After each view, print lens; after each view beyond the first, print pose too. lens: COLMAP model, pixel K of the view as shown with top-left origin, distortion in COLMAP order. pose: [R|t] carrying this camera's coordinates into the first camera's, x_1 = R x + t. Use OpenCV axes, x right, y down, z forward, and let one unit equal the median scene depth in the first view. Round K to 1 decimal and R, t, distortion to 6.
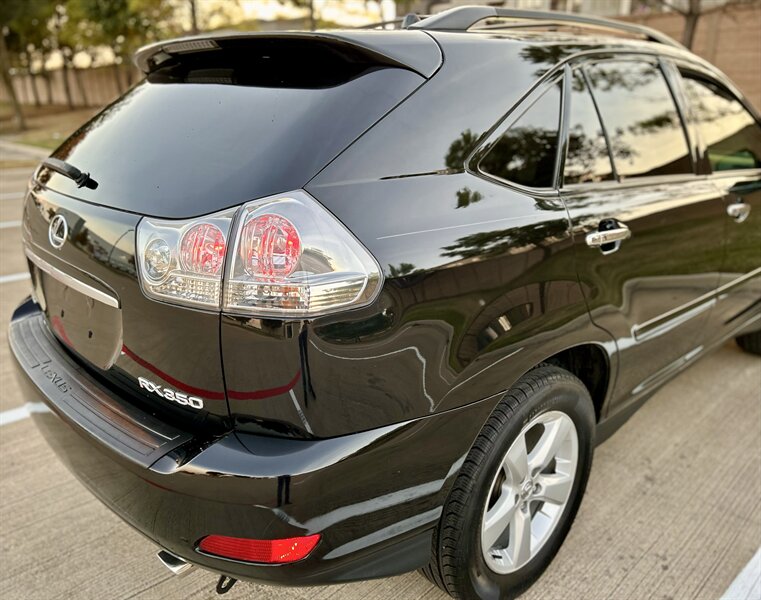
lens RADIAL K [[621.0, 0, 355.2], [0, 621.0, 301.9], [0, 0, 1]] dist [0.018761, -0.013955]
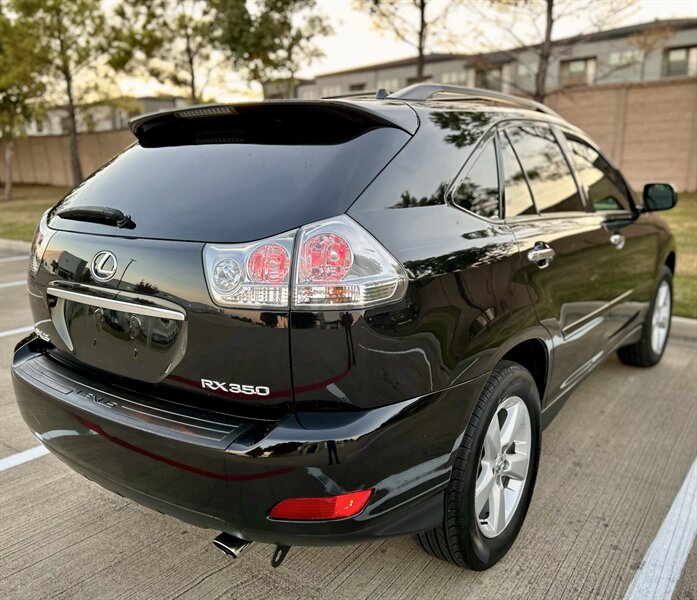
lens RADIAL K [[615.0, 0, 351.9], [0, 615.0, 290.8], [0, 0, 1]] dist [0.022669, -0.010744]
pose [[0.981354, -0.050867, 0.185356, -0.207508], [0.073319, 0.990497, -0.116362, 0.084488], [-0.177676, 0.127783, 0.975758, -0.158916]]
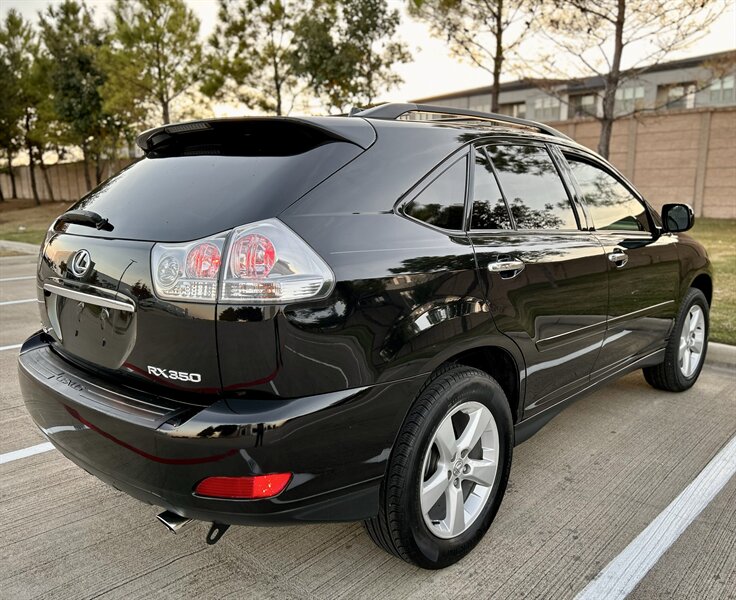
lens RADIAL K [[610.6, 0, 381.3], [0, 610.6, 293.9], [0, 0, 1]] dist [0.036439, -0.034601]
pose [[0.995190, -0.017316, 0.096418, 0.011255], [0.031978, 0.987760, -0.152671, 0.138056], [-0.092594, 0.155020, 0.983562, -0.243969]]
